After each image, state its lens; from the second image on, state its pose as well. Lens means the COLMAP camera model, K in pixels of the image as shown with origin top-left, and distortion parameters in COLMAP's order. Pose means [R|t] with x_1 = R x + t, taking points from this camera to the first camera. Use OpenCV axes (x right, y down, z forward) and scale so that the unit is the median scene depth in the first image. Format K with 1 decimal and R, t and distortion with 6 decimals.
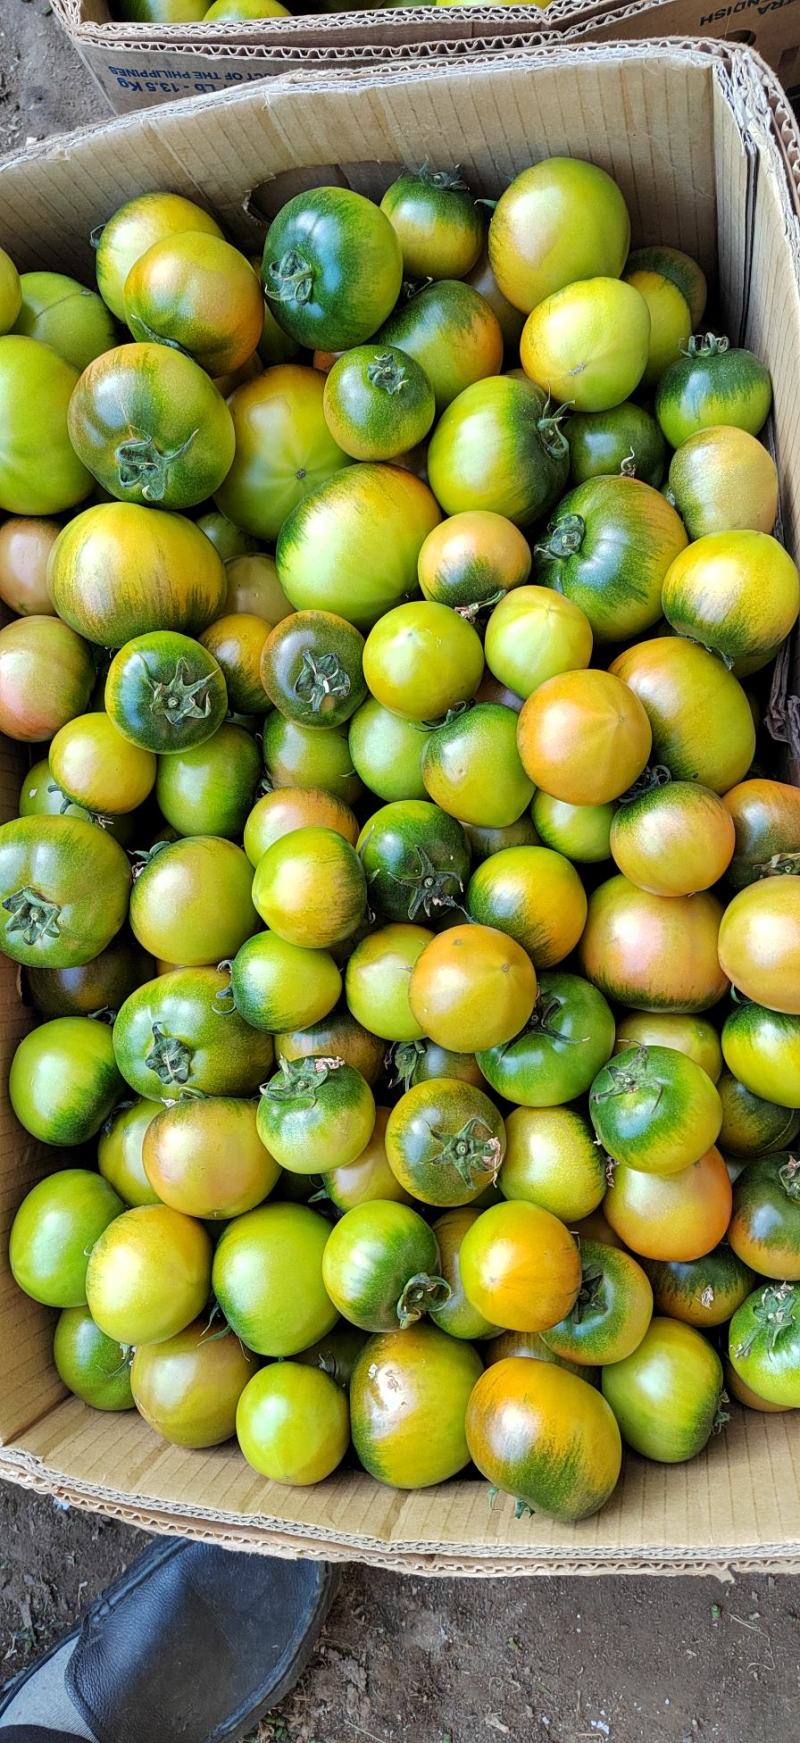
lens RADIAL K [[1175.0, 0, 402.2], [0, 1175.0, 856.4], [0, 0, 1]] dist [0.019616, 0.000250]
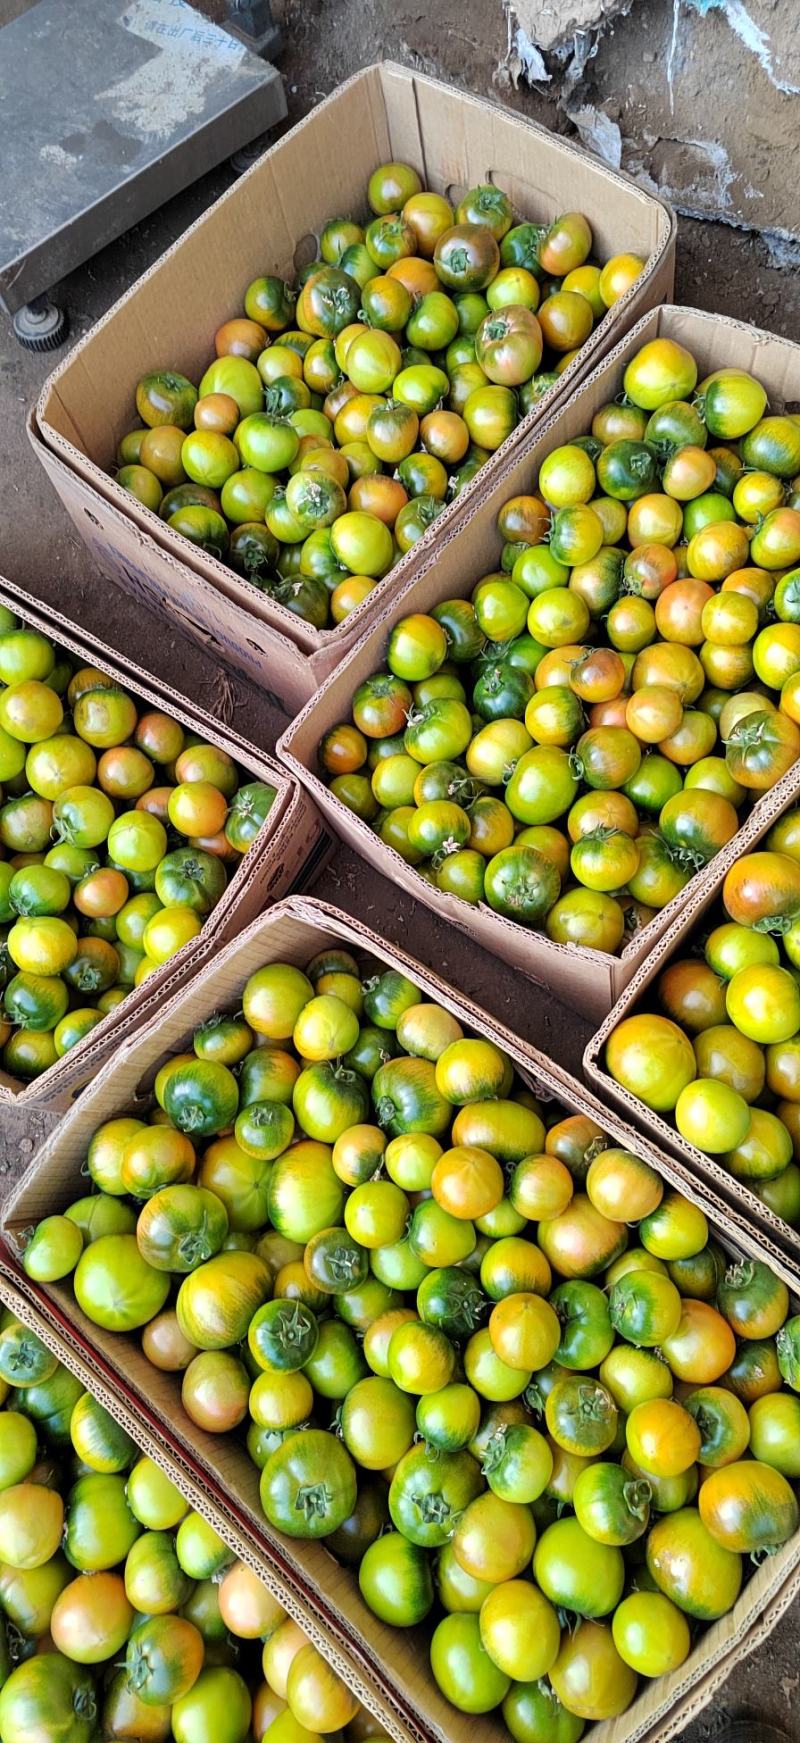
lens RADIAL K [[1175.0, 0, 402.2], [0, 1175.0, 856.4], [0, 0, 1]] dist [0.019616, 0.000250]
pose [[0.715375, -0.662357, 0.222535, 0.006210], [0.695019, 0.641689, -0.324319, 0.095934], [0.072016, 0.386676, 0.919399, -0.879474]]
